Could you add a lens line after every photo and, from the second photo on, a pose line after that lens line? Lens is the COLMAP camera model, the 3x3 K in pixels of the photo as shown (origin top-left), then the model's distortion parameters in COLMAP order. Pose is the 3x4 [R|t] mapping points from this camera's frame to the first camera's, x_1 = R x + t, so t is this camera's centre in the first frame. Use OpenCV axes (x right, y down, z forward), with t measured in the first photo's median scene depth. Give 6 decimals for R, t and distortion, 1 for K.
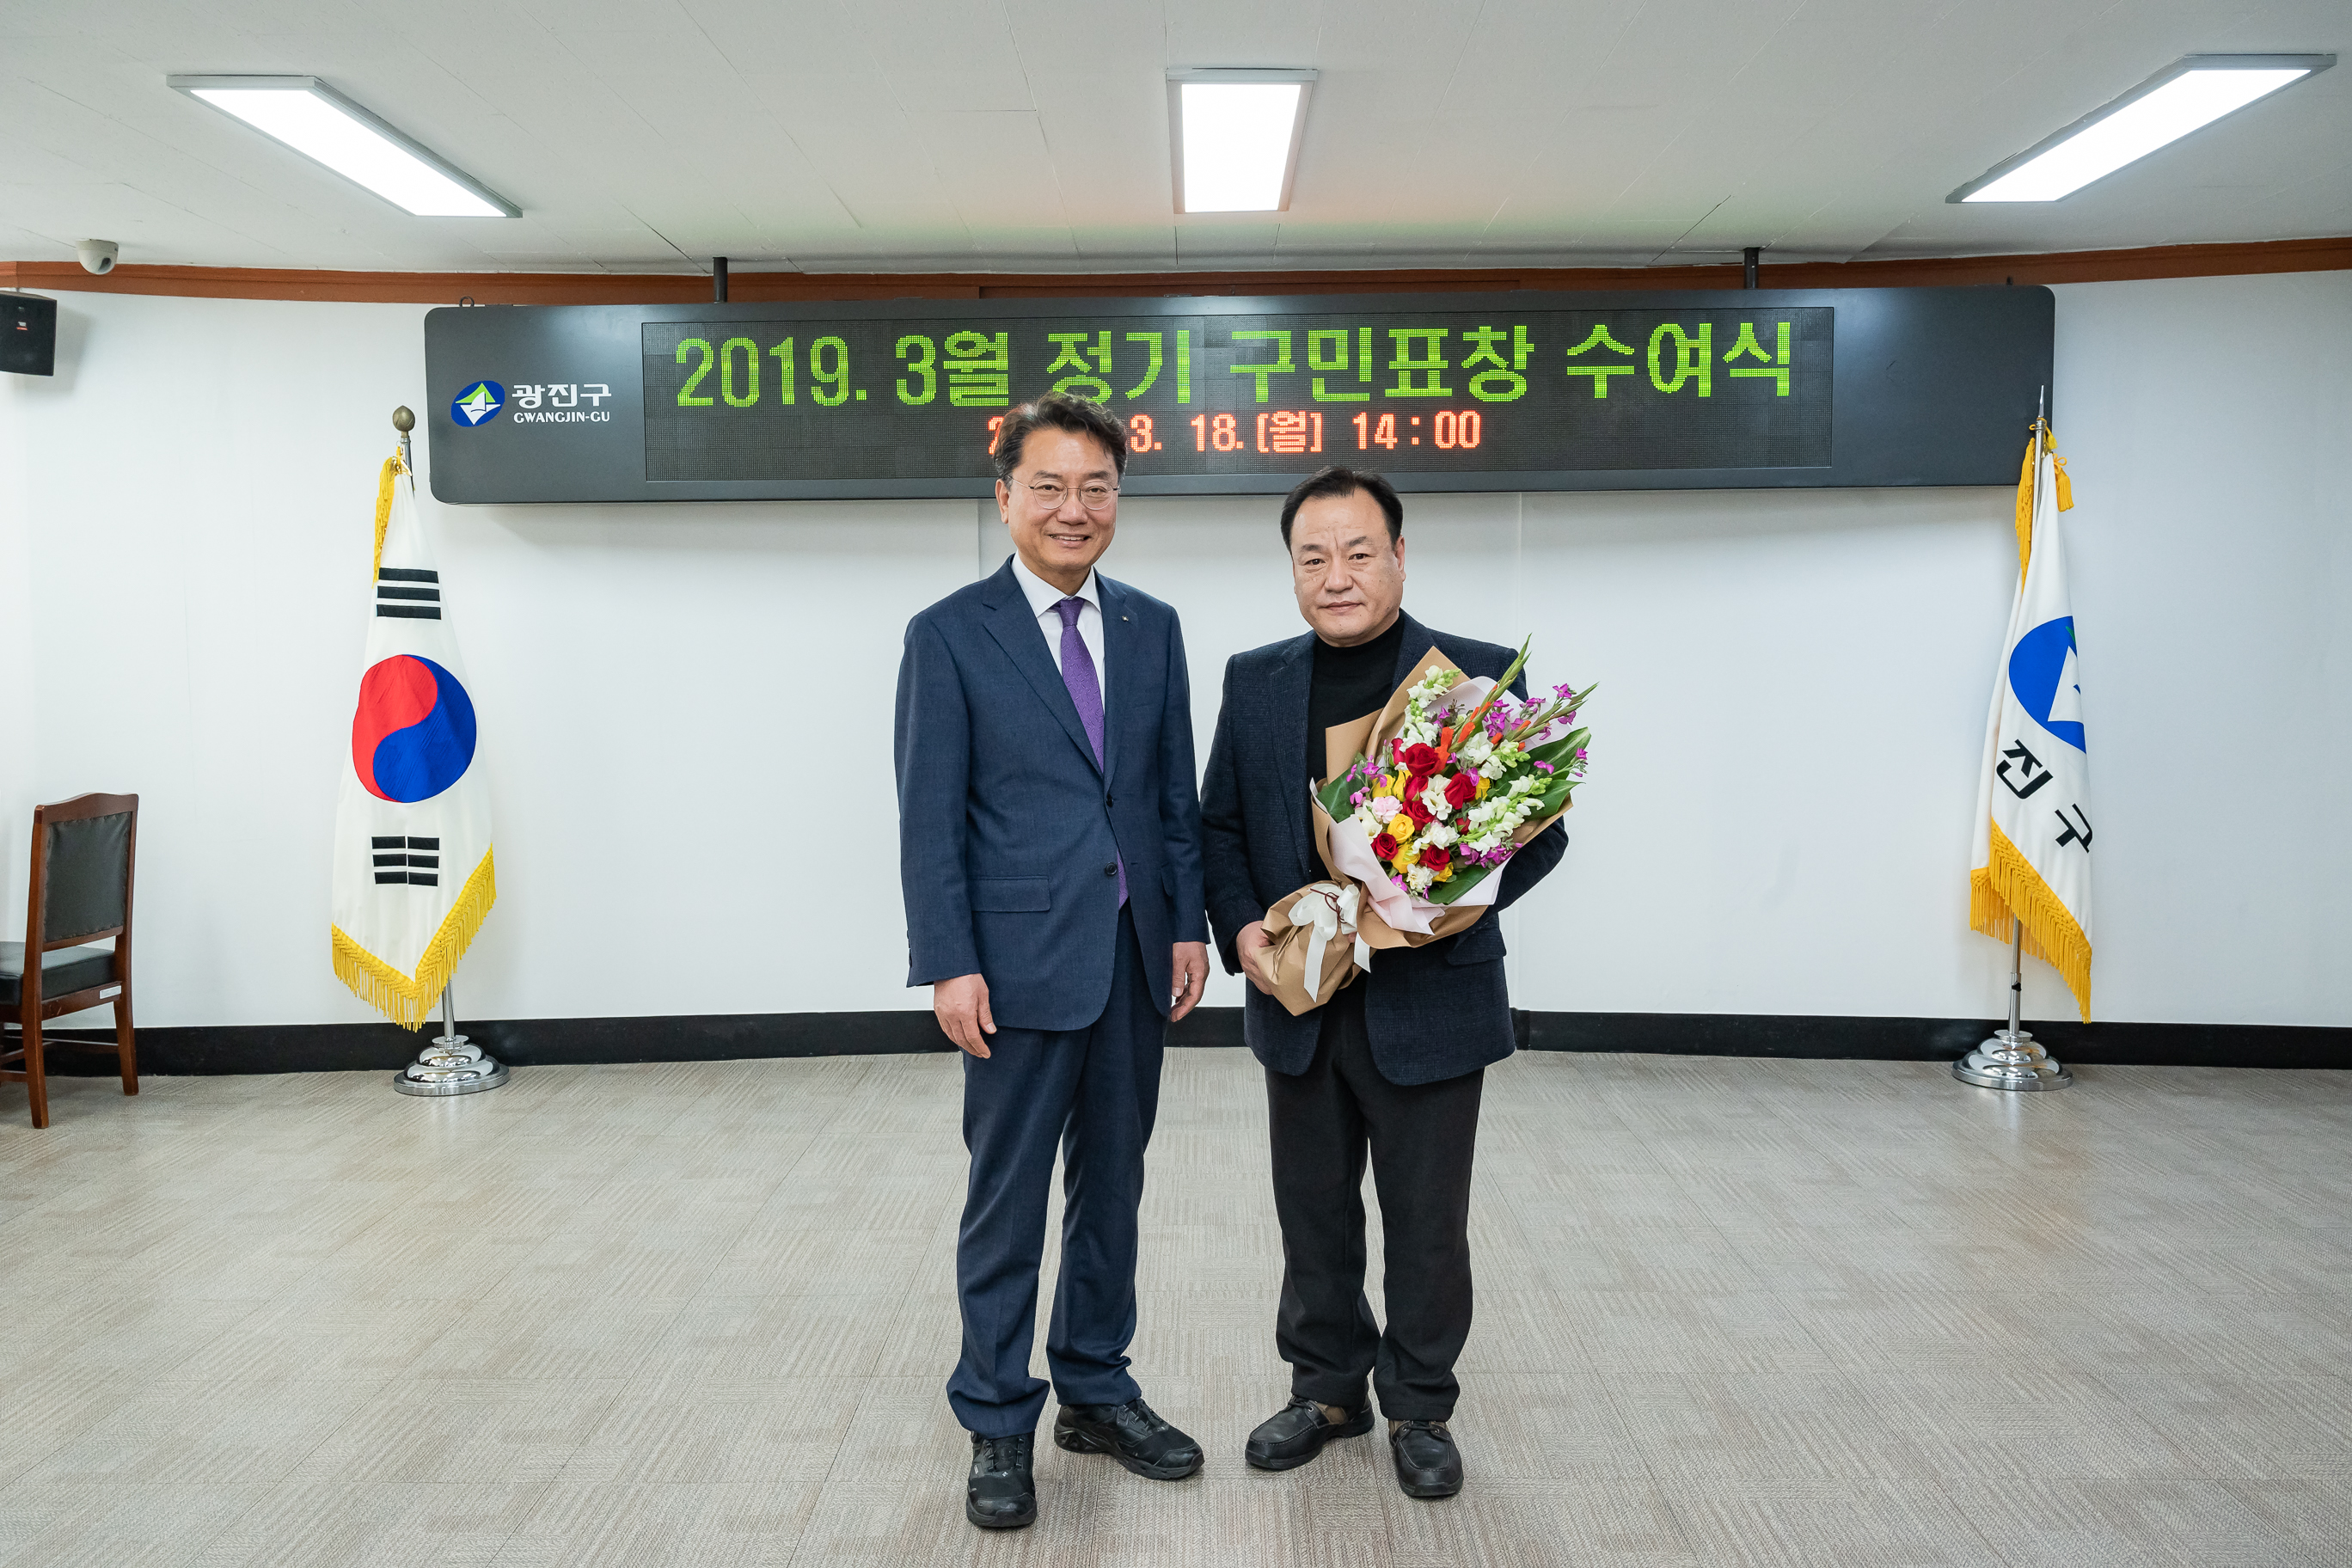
lens RADIAL K [[1987.7, 0, 1165.4], [0, 1987.7, 785.3], [0, 0, 1]] dist [-0.003569, 0.002039]
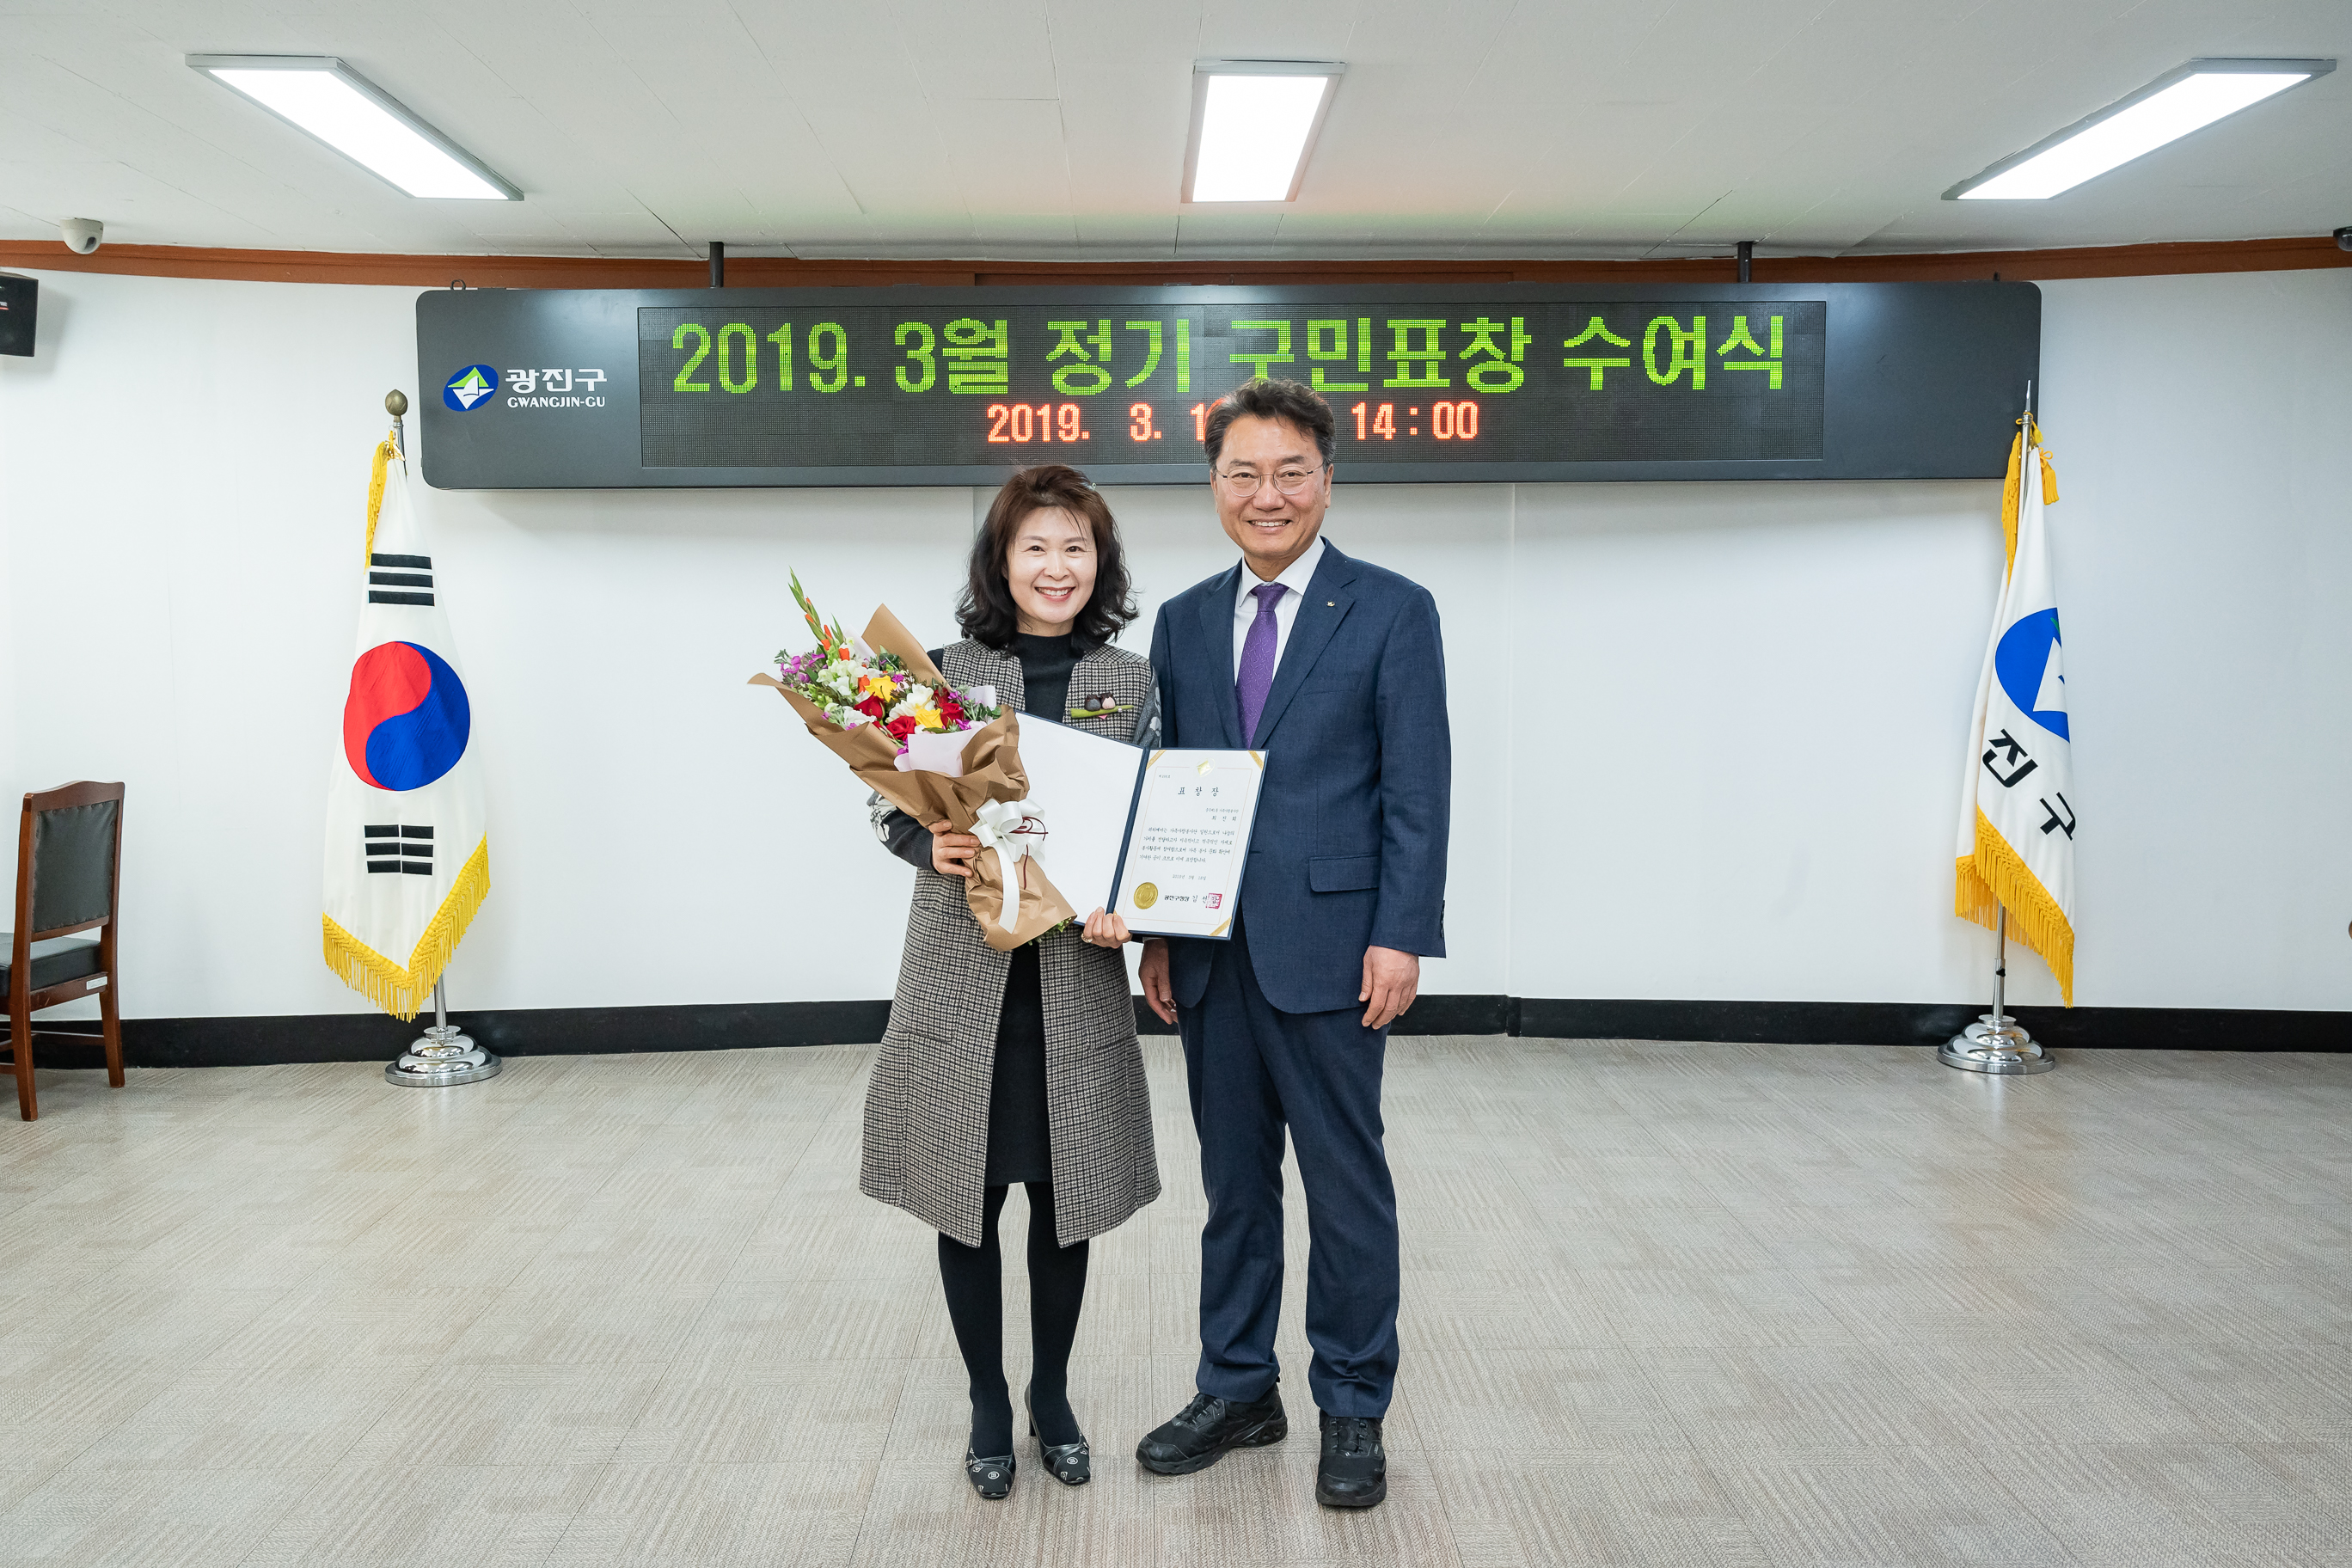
lens RADIAL K [[2009.5, 0, 1164.6], [0, 2009.5, 791.0], [0, 0, 1]] dist [-0.004789, 0.003369]
pose [[0.999462, 0.000147, 0.032788, -0.033618], [-0.000379, 0.999975, 0.007055, 0.001602], [-0.032786, -0.007064, 0.999437, -0.012967]]
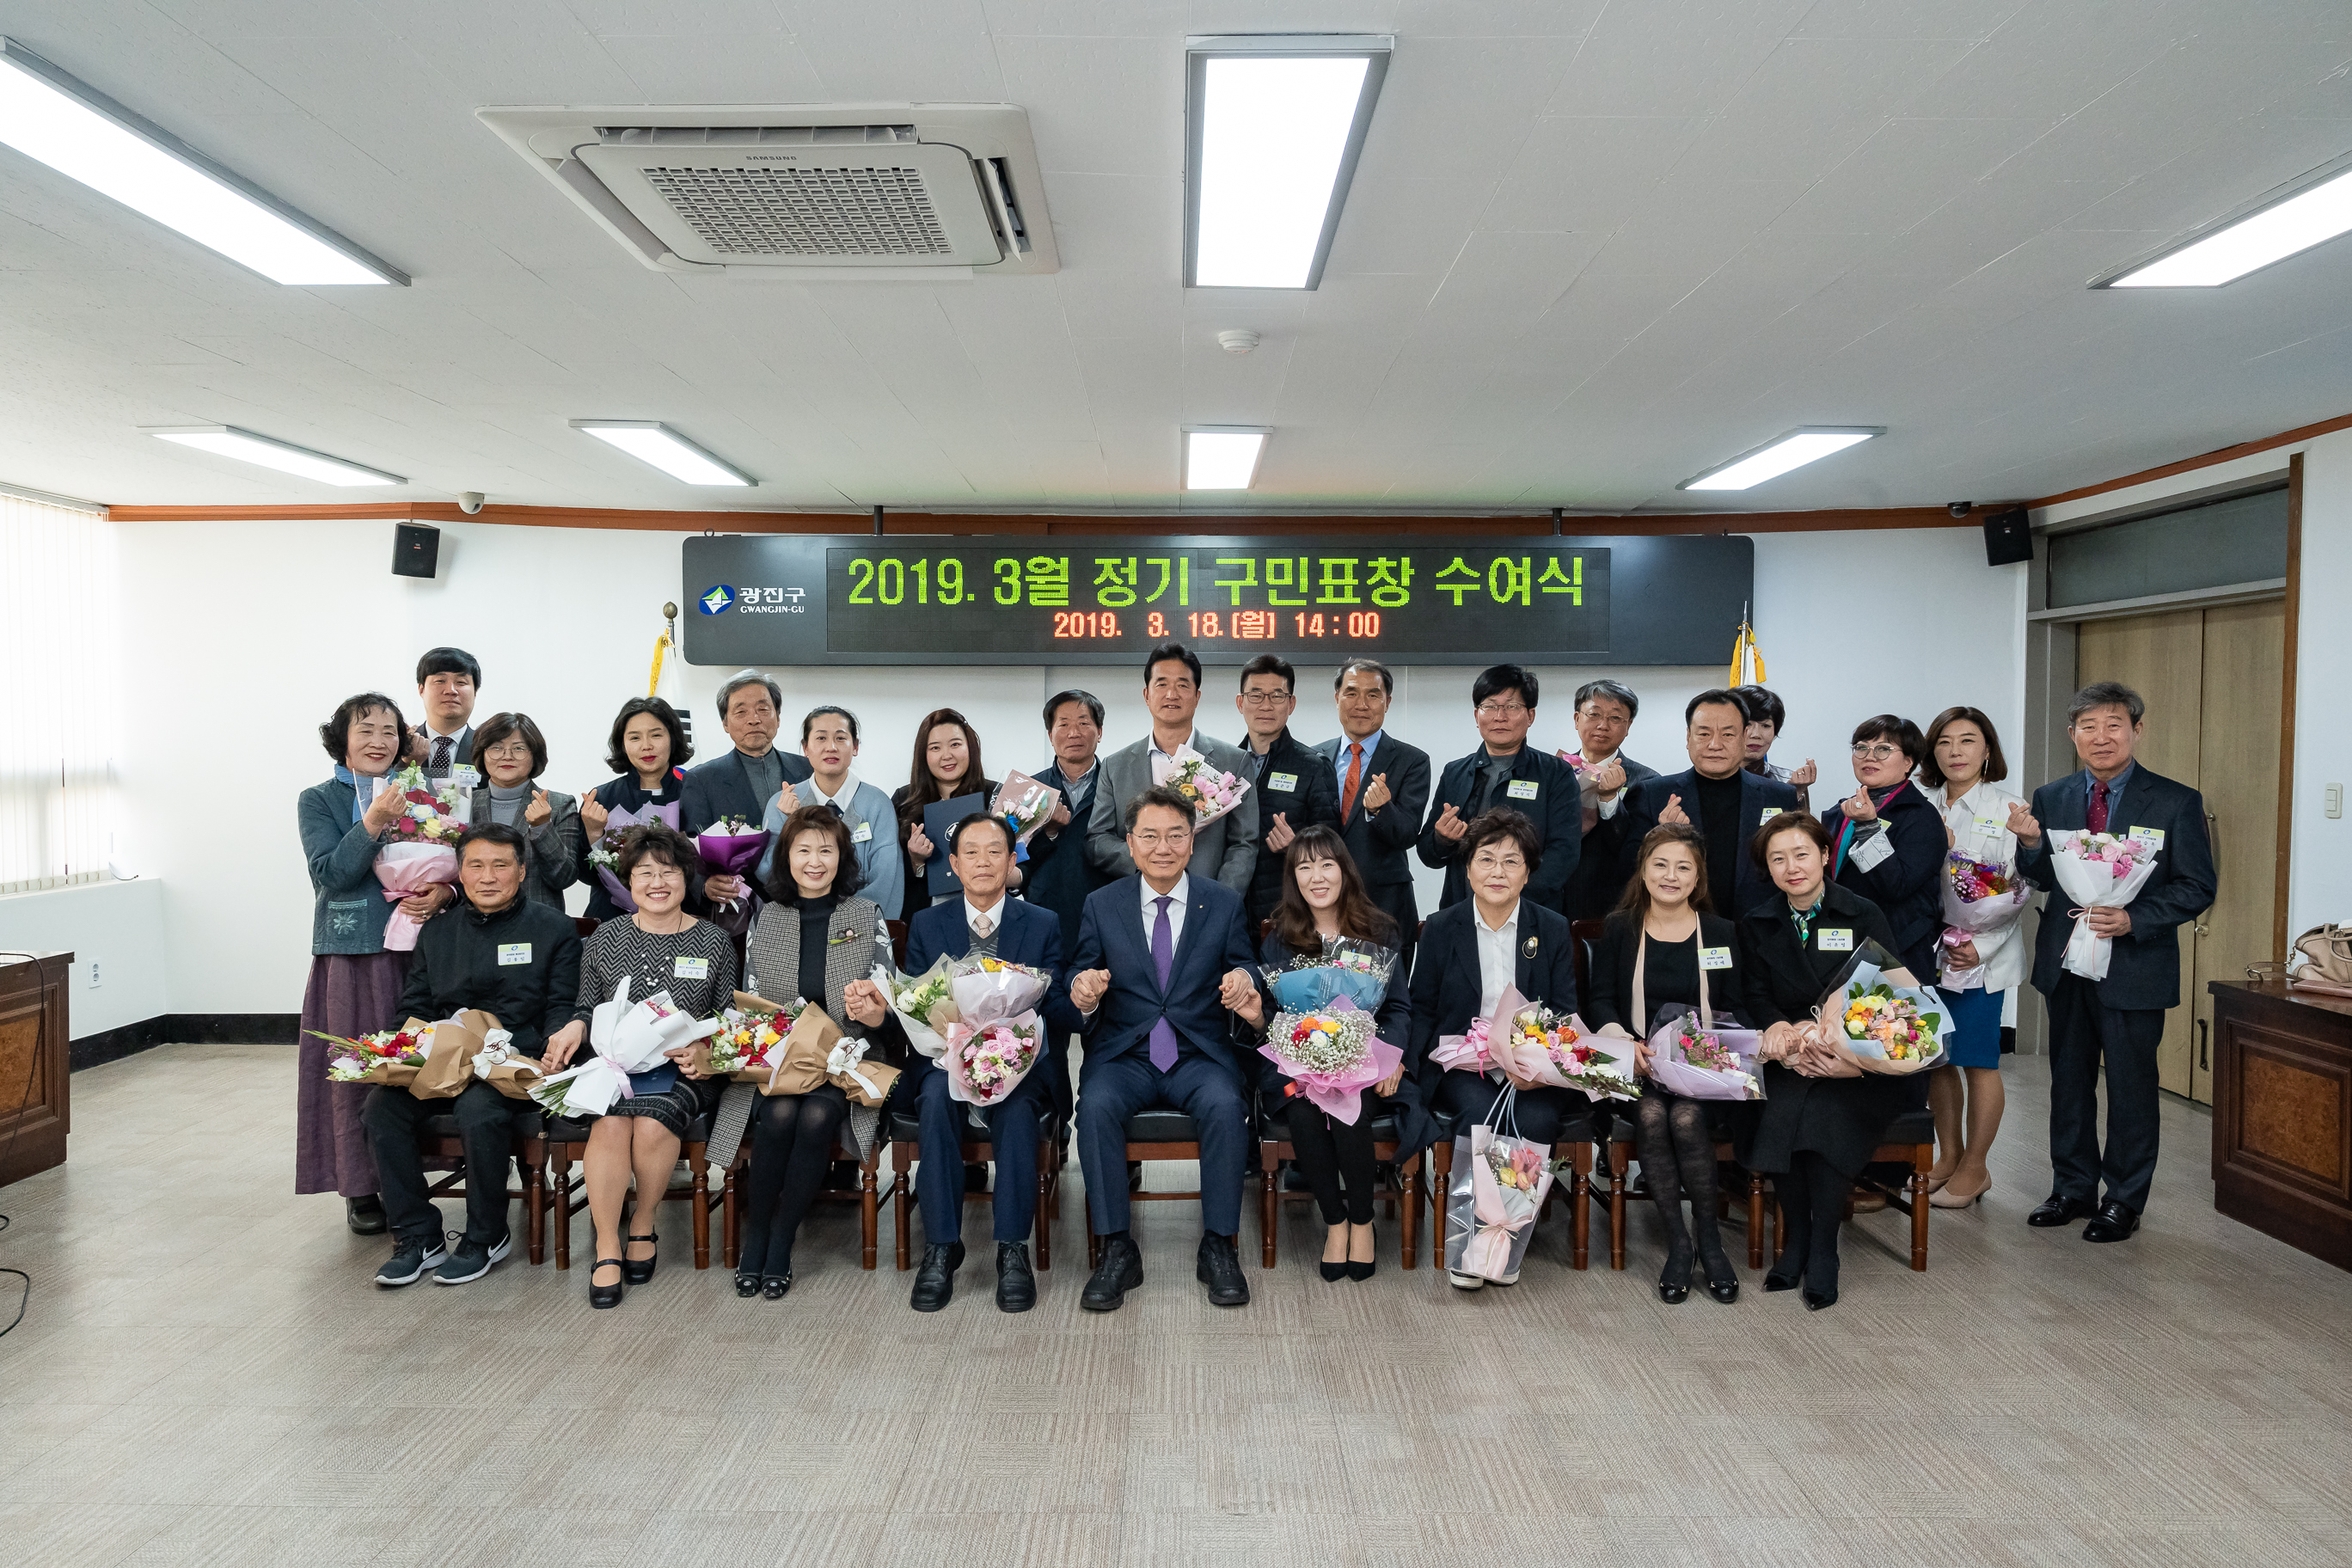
lens RADIAL K [[1600.7, 0, 1167.9], [0, 1600.7, 781.5], [0, 0, 1]] dist [-0.008223, 0.001925]
pose [[0.999877, 0.010290, 0.011874, -0.016182], [-0.009812, 0.999167, -0.039616, -0.009345], [-0.012272, 0.039494, 0.999144, -0.216225]]
